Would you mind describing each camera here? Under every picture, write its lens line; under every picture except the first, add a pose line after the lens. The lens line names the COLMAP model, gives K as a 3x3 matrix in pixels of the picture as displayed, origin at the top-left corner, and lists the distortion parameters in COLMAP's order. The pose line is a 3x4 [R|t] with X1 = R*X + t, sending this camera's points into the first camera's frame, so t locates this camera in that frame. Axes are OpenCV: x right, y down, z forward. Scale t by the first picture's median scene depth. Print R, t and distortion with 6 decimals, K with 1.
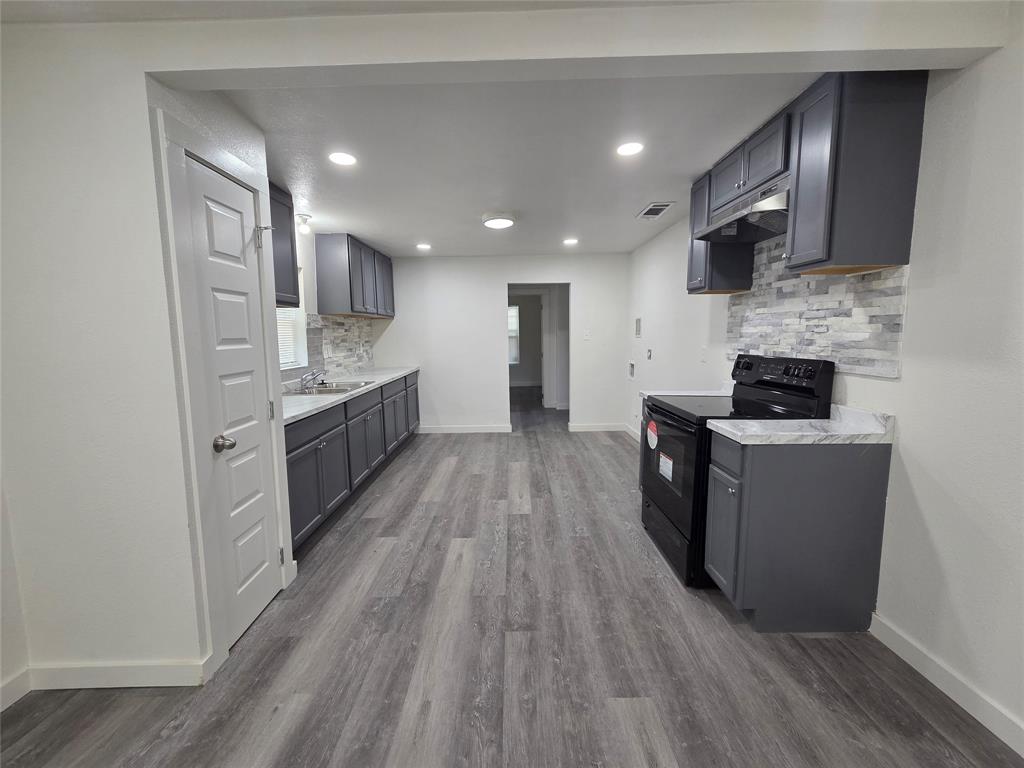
lens RADIAL K [[419.8, 0, 510.9], [0, 419.8, 381.0], [0, 0, 1]] dist [0.002629, -0.000273]
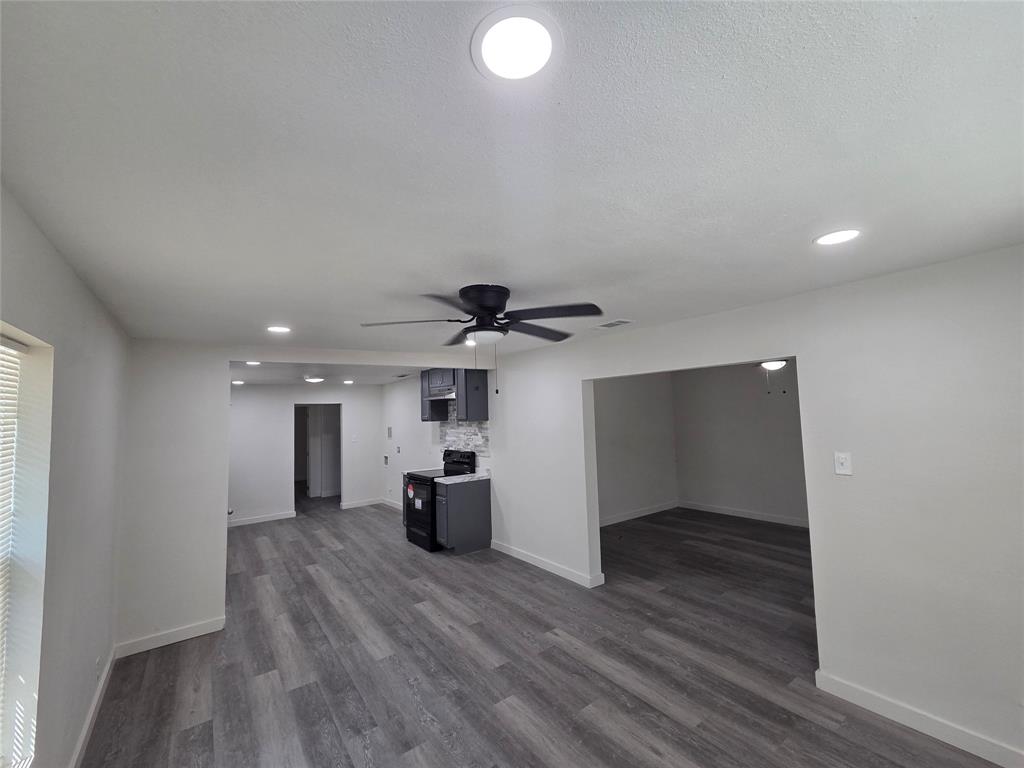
lens RADIAL K [[421.3, 0, 511.5], [0, 421.3, 381.2], [0, 0, 1]] dist [0.001599, -0.000045]
pose [[0.805714, 0.029255, 0.591582, -0.535517], [0.093089, 0.980113, -0.175252, 0.004997], [-0.584944, 0.196273, 0.786967, -1.097331]]
